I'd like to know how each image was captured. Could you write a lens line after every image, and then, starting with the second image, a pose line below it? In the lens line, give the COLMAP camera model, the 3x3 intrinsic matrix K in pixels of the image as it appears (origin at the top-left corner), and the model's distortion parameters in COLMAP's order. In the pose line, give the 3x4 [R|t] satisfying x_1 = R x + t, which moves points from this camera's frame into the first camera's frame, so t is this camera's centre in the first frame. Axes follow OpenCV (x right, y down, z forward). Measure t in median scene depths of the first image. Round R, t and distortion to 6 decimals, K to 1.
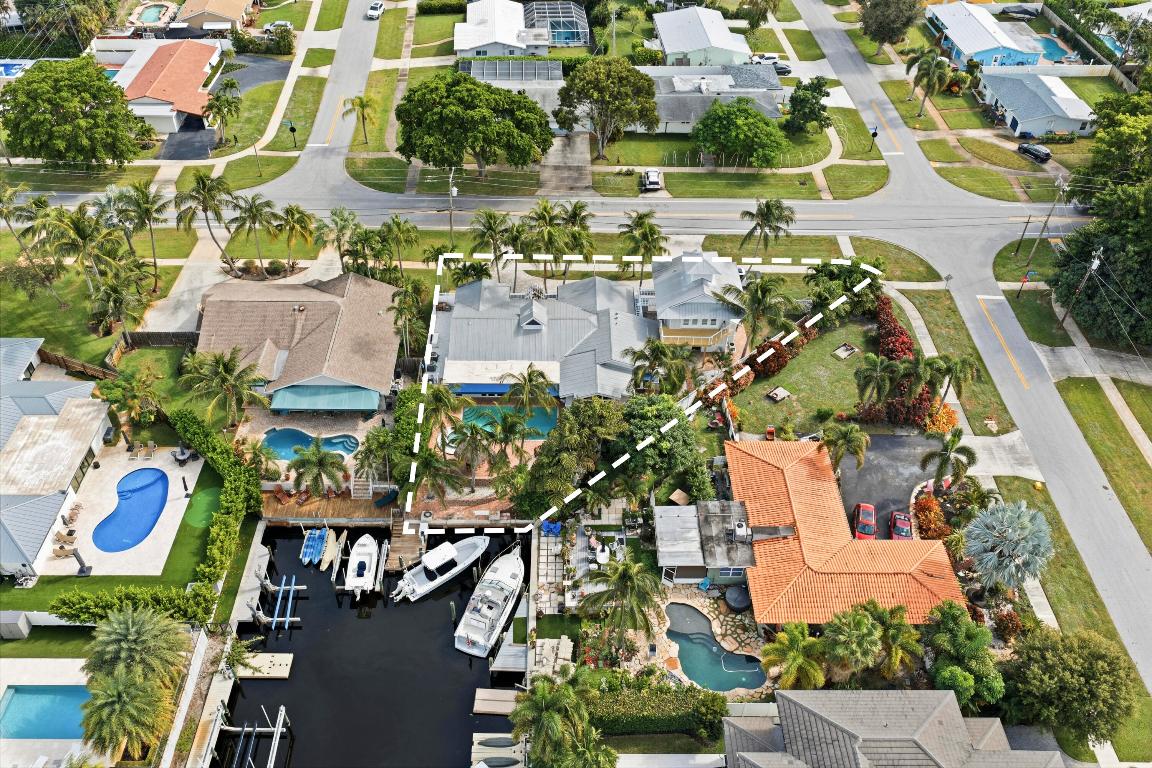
lens RADIAL K [[917.4, 0, 576.0], [0, 917.4, 384.0], [0, 0, 1]] dist [0.029594, -0.005414]
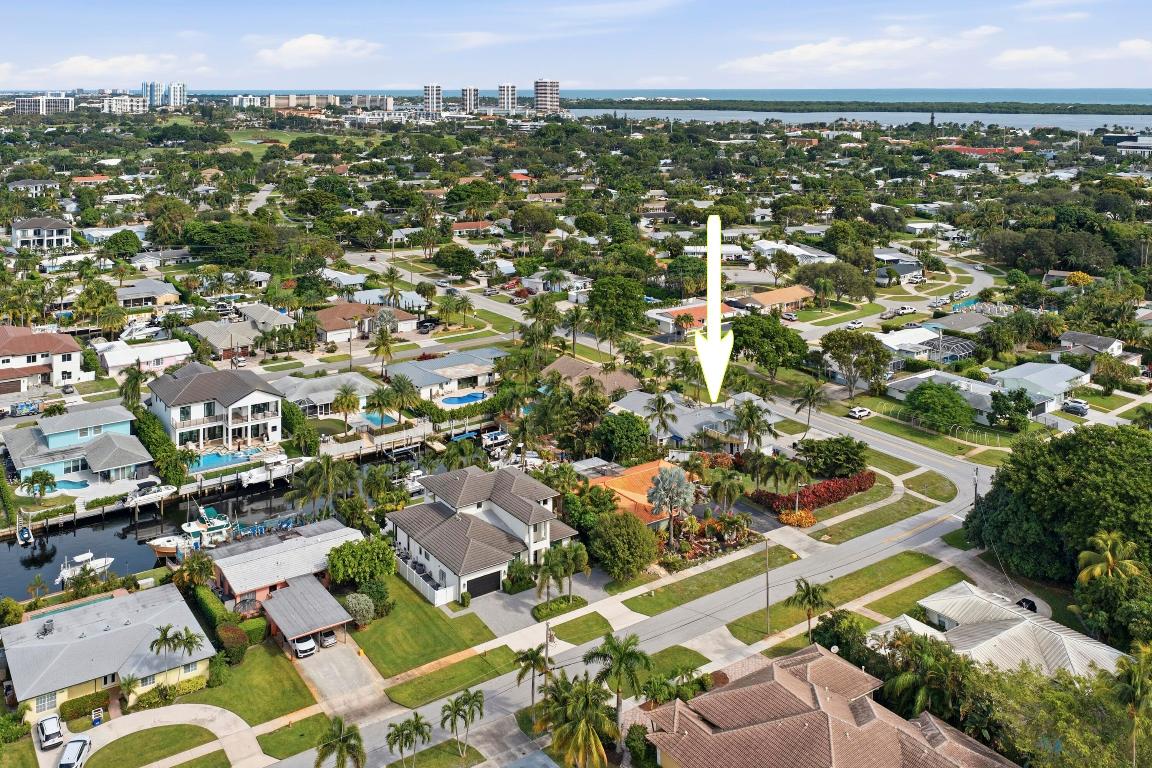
lens RADIAL K [[917.4, 0, 576.0], [0, 917.4, 384.0], [0, 0, 1]] dist [0.029594, -0.005414]
pose [[0.556122, 0.227465, -0.799368, 1.152558], [-0.562401, 0.811148, -0.160447, 0.252192], [0.611910, 0.538793, 0.579024, -0.117258]]
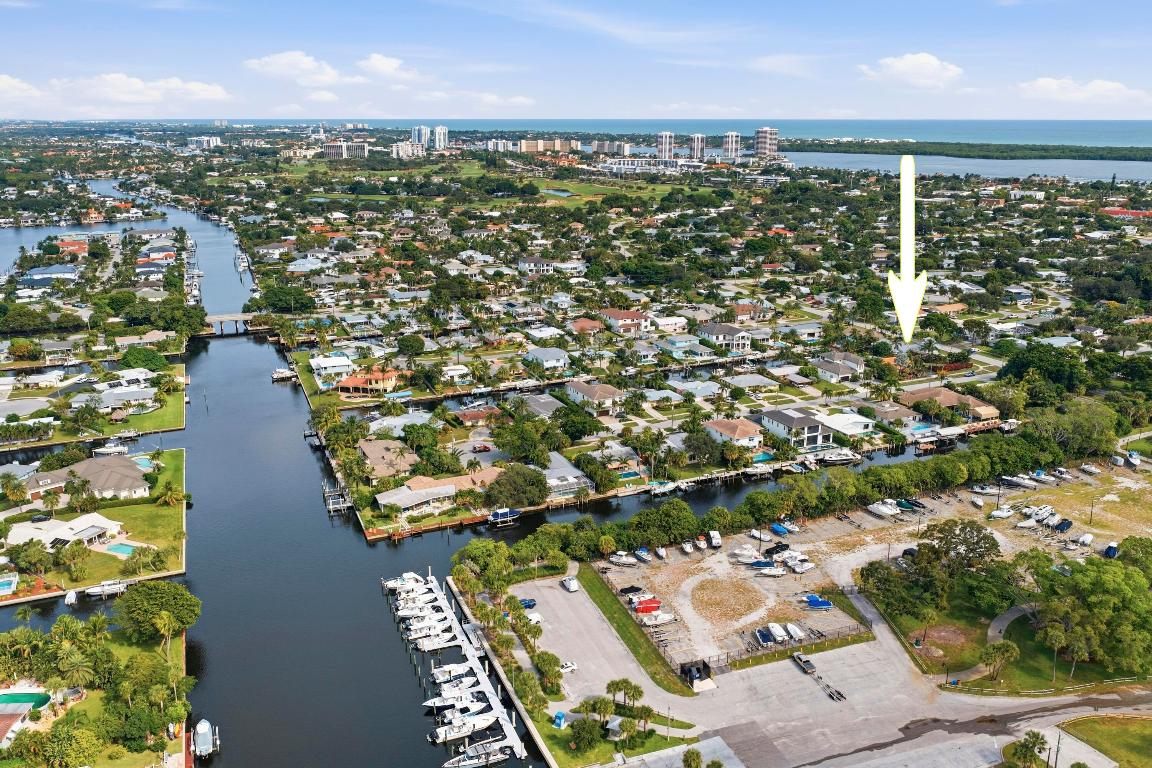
lens RADIAL K [[917.4, 0, 576.0], [0, 917.4, 384.0], [0, 0, 1]] dist [0.029594, -0.005414]
pose [[0.377047, 0.230430, -0.897072, 3.333364], [-0.627257, 0.776156, -0.064271, 1.315699], [0.681458, 0.586928, 0.437186, -1.882580]]
